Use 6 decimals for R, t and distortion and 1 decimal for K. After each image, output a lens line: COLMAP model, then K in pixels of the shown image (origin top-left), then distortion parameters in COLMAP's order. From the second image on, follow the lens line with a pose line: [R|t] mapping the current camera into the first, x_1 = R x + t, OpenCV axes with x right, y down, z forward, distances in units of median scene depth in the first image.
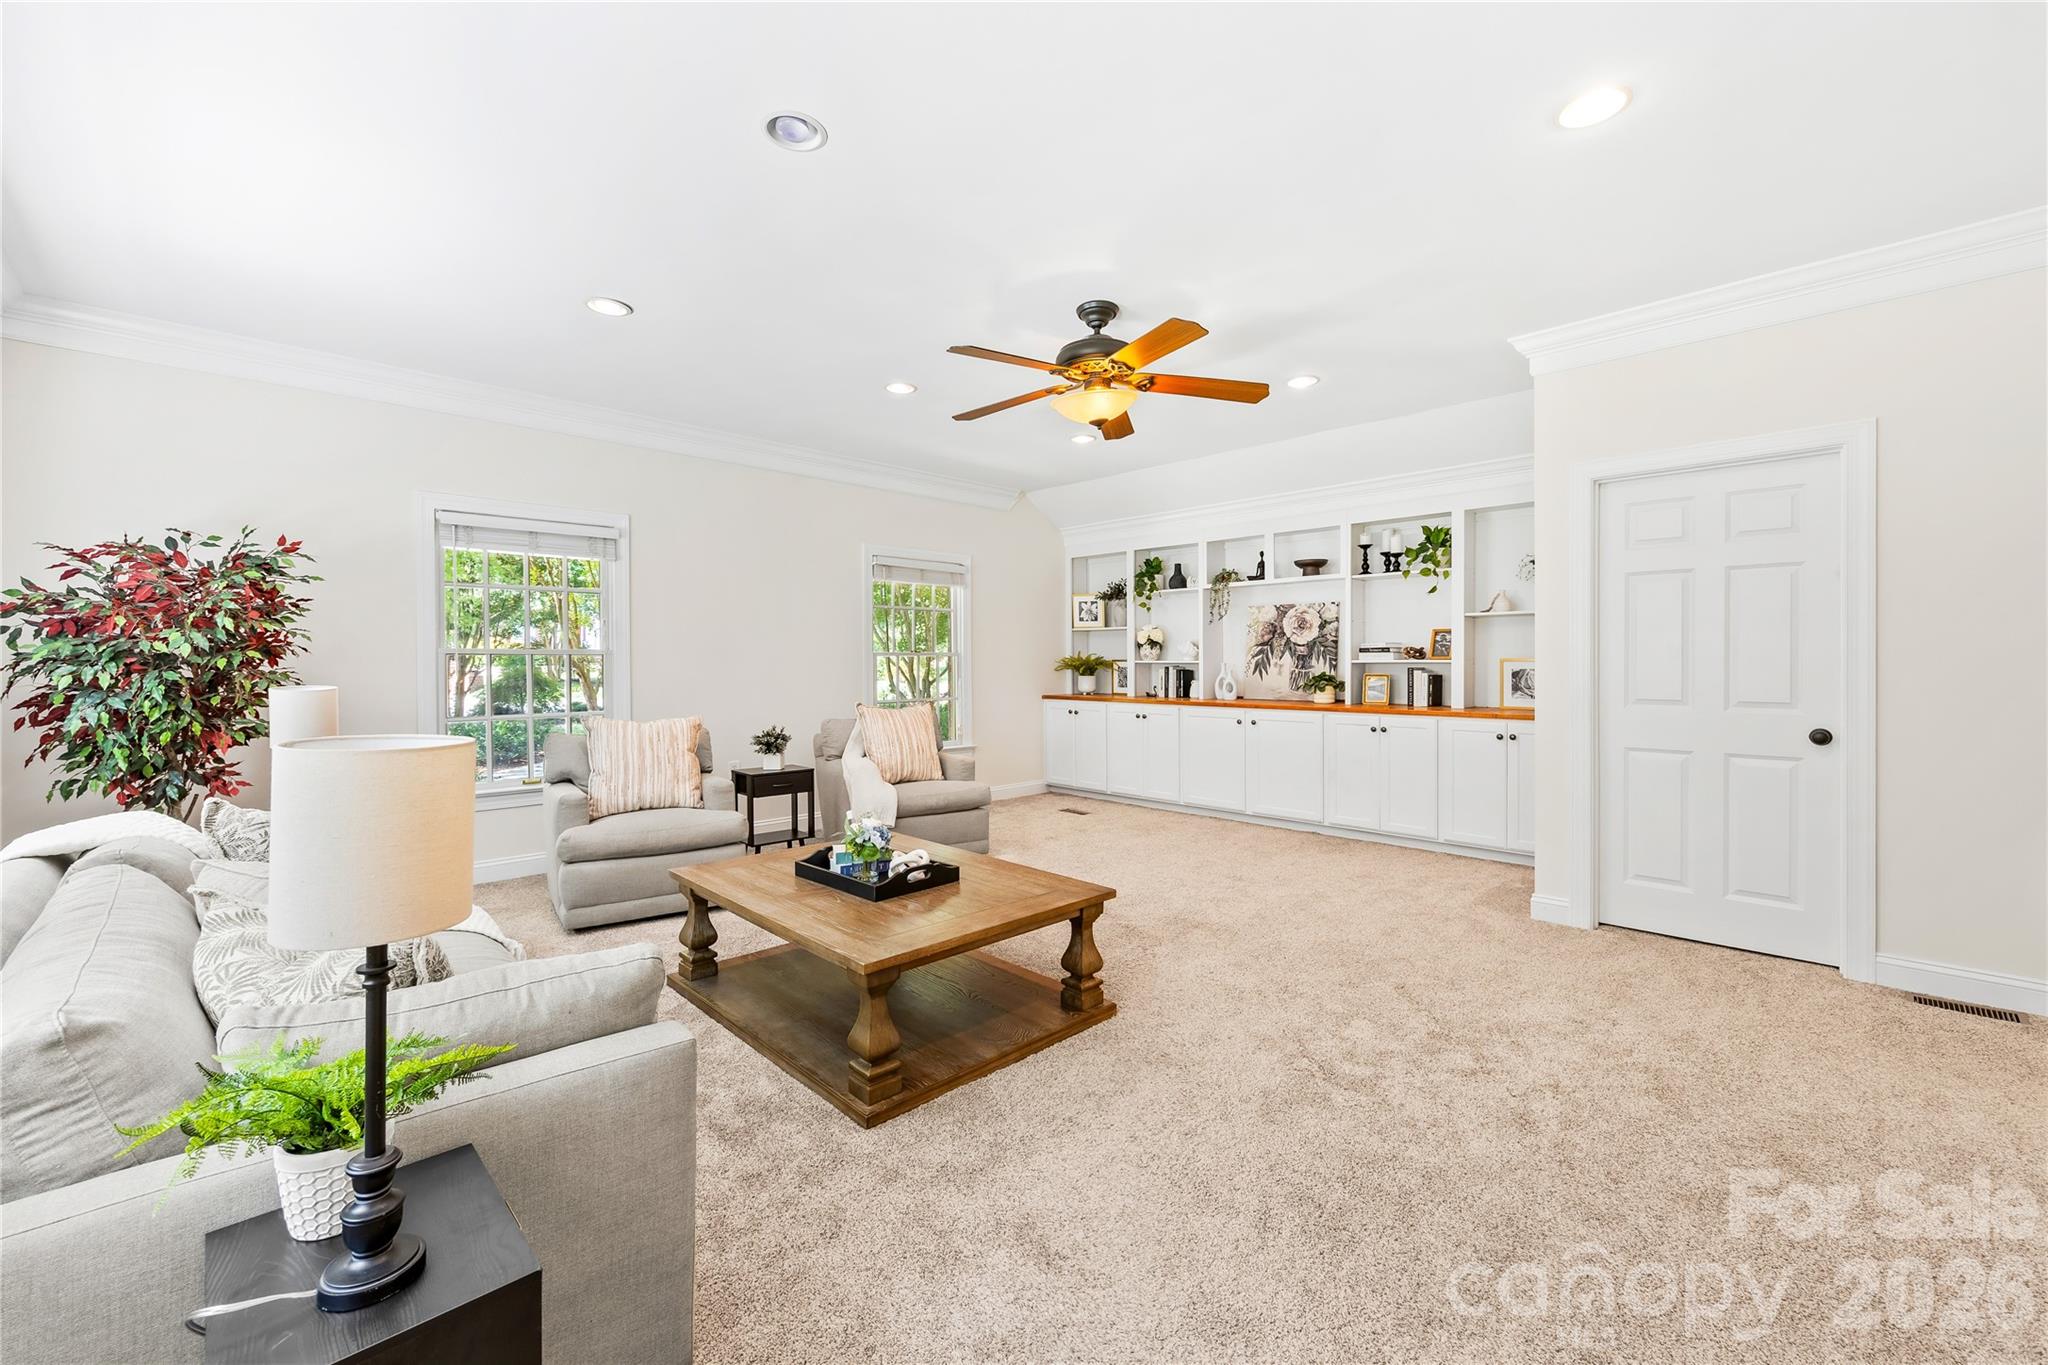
lens RADIAL K [[822.4, 0, 1028.4], [0, 822.4, 674.5], [0, 0, 1]] dist [-0.000479, 0.000067]
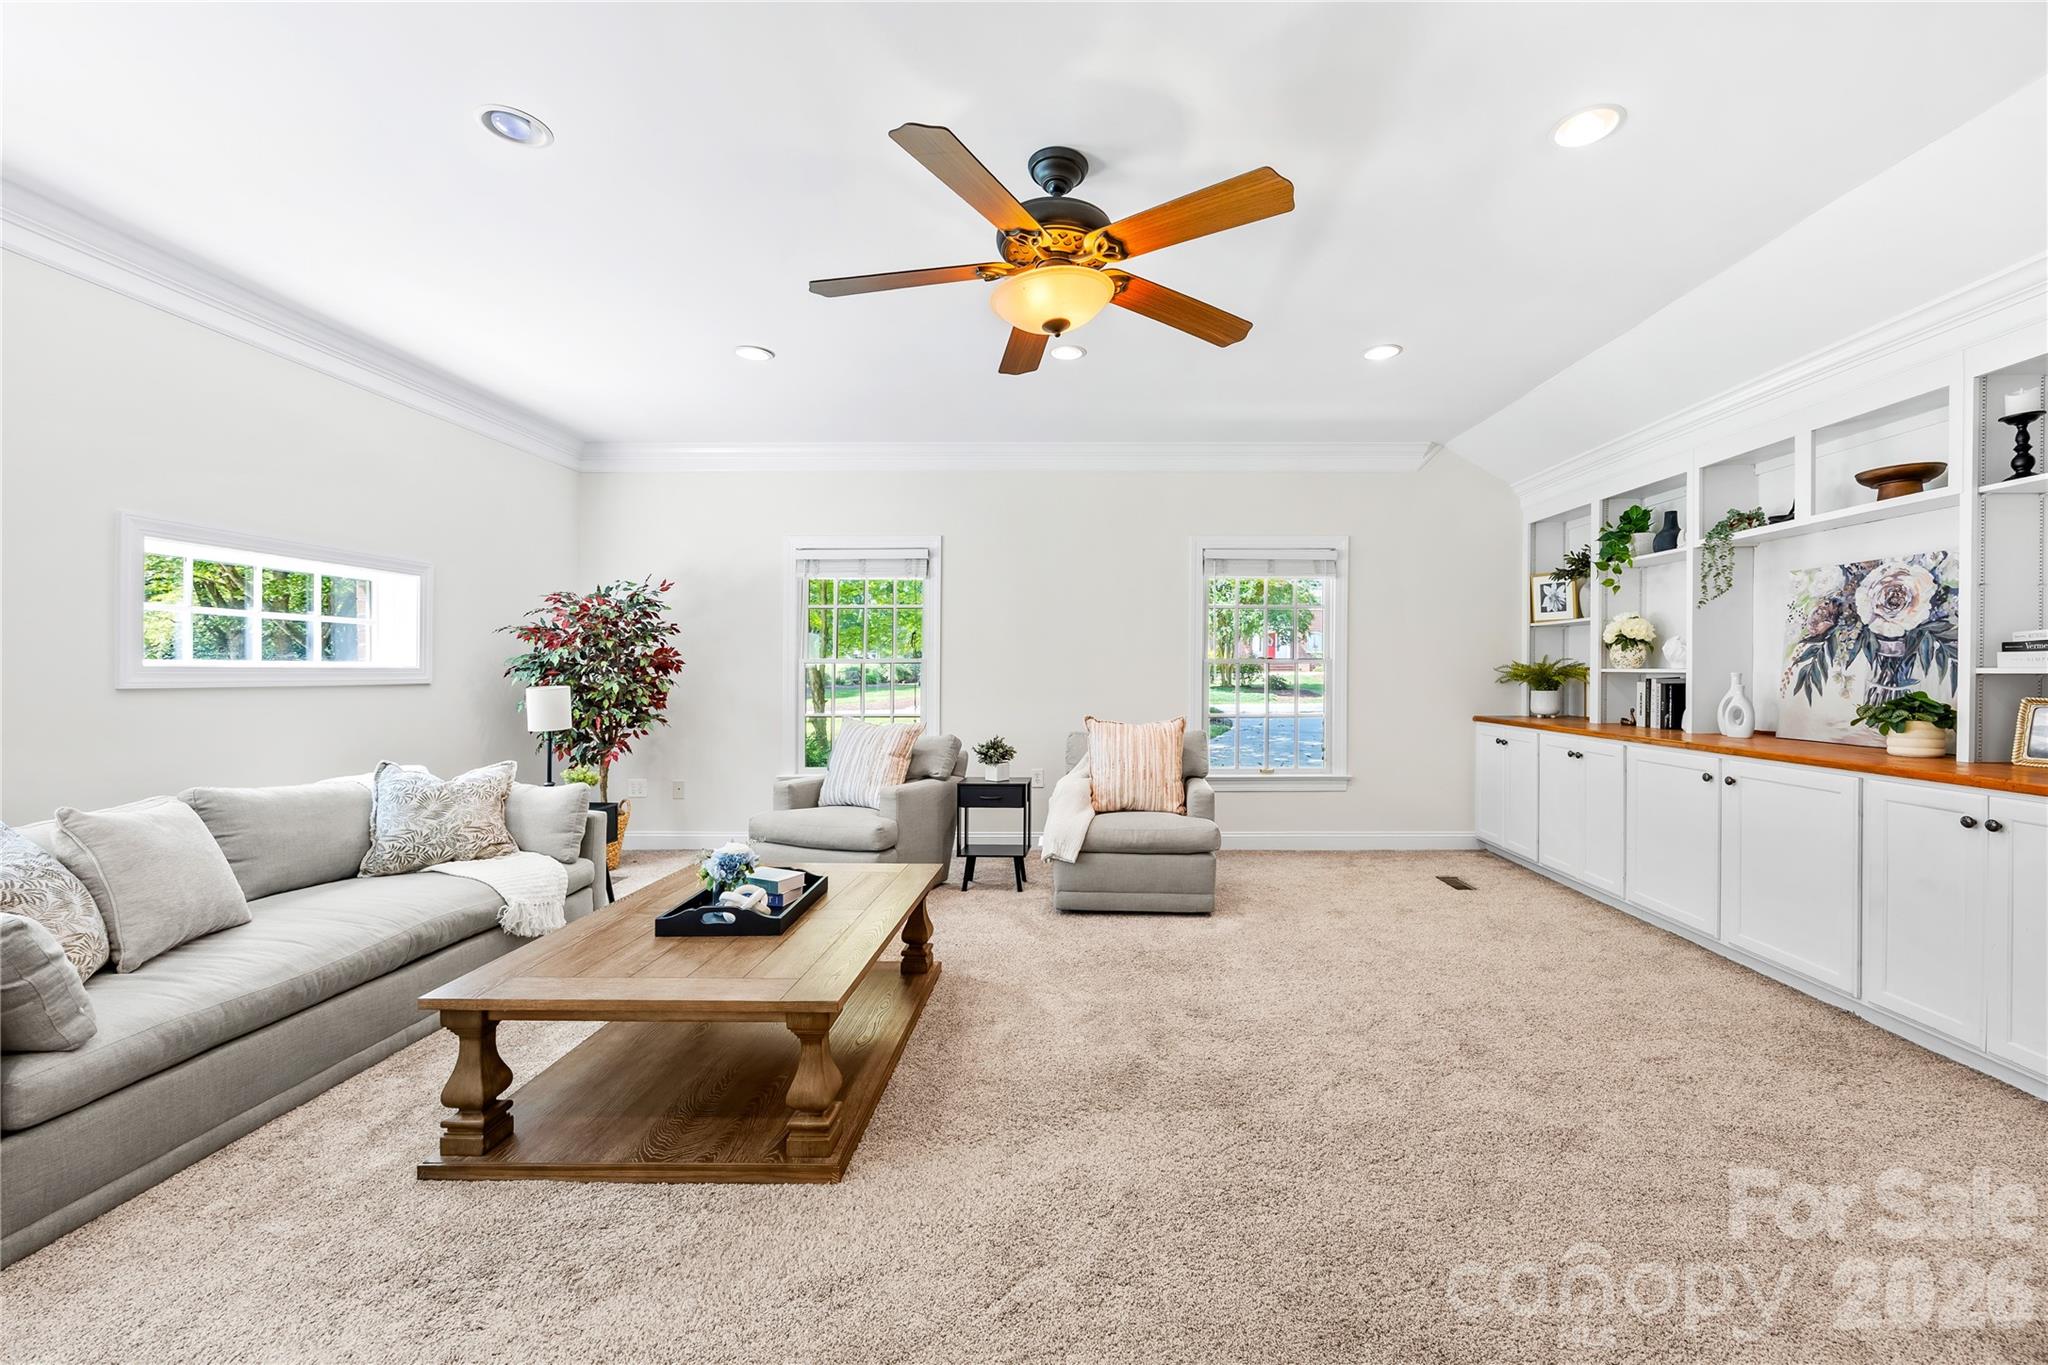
lens RADIAL K [[805.9, 0, 1087.6], [0, 805.9, 677.3], [0, 0, 1]] dist [-0.000713, 0.000054]
pose [[0.716646, 0.008116, -0.697390, 0.314068], [-0.012649, 0.999919, -0.001362, -0.004556], [0.697322, 0.009798, 0.716691, 0.286314]]
